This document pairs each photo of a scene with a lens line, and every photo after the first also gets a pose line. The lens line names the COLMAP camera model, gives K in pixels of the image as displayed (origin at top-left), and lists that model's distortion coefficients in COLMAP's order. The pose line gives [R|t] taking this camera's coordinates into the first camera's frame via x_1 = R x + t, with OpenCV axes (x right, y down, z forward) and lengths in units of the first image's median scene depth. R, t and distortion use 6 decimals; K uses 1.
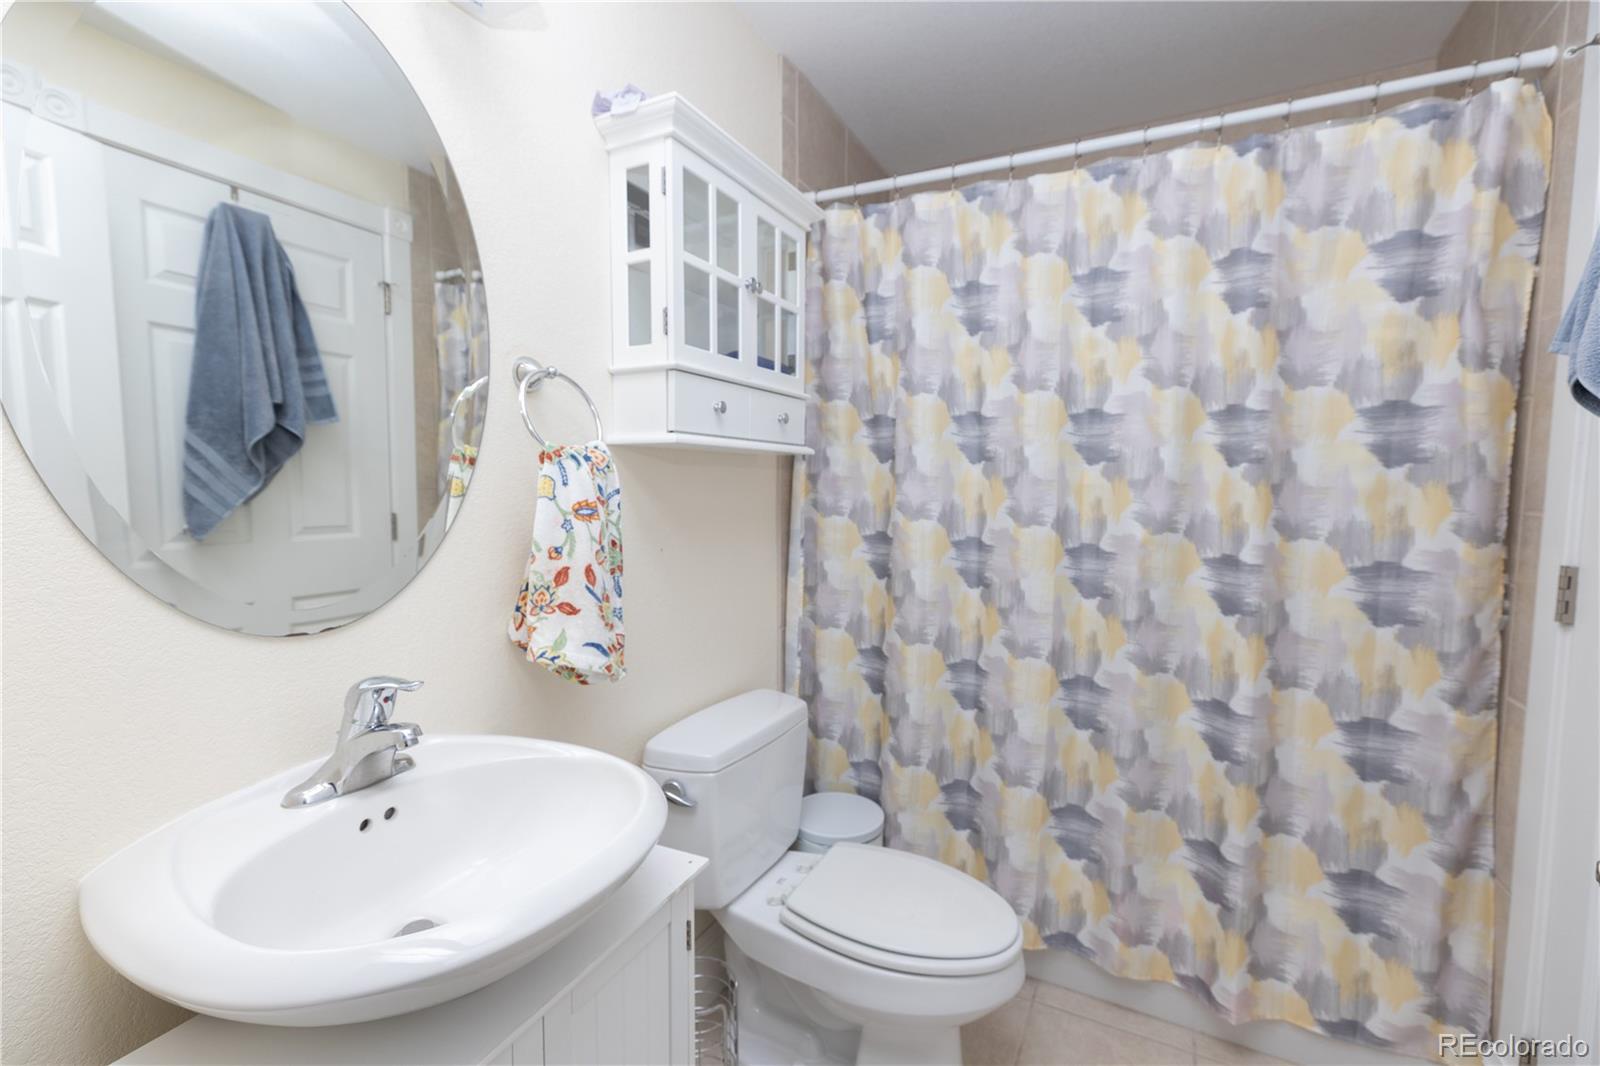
lens RADIAL K [[709.0, 0, 788.4], [0, 709.0, 538.4], [0, 0, 1]] dist [0.003007, 0.000669]
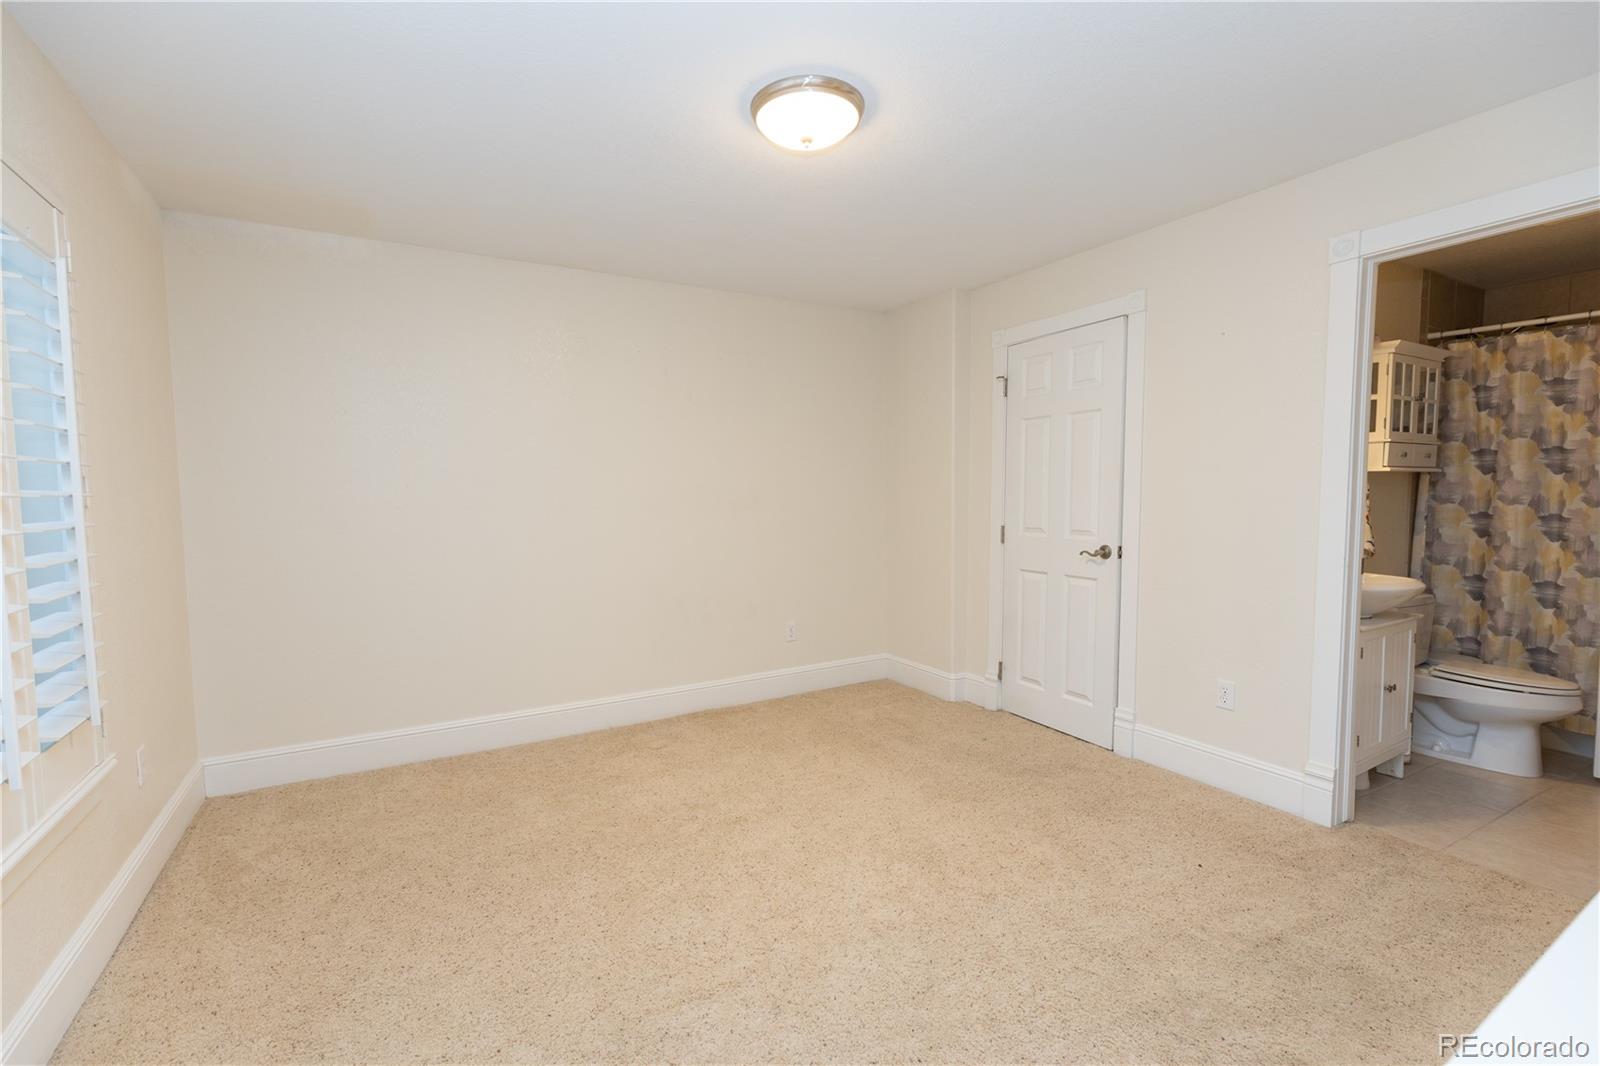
lens RADIAL K [[709.0, 0, 788.4], [0, 709.0, 538.4], [0, 0, 1]] dist [0.003007, 0.000669]
pose [[0.843058, 0.025493, -0.537218, -0.412566], [-0.034221, 0.999395, -0.006277, 0.137765], [0.536732, 0.023676, 0.843420, -1.586519]]
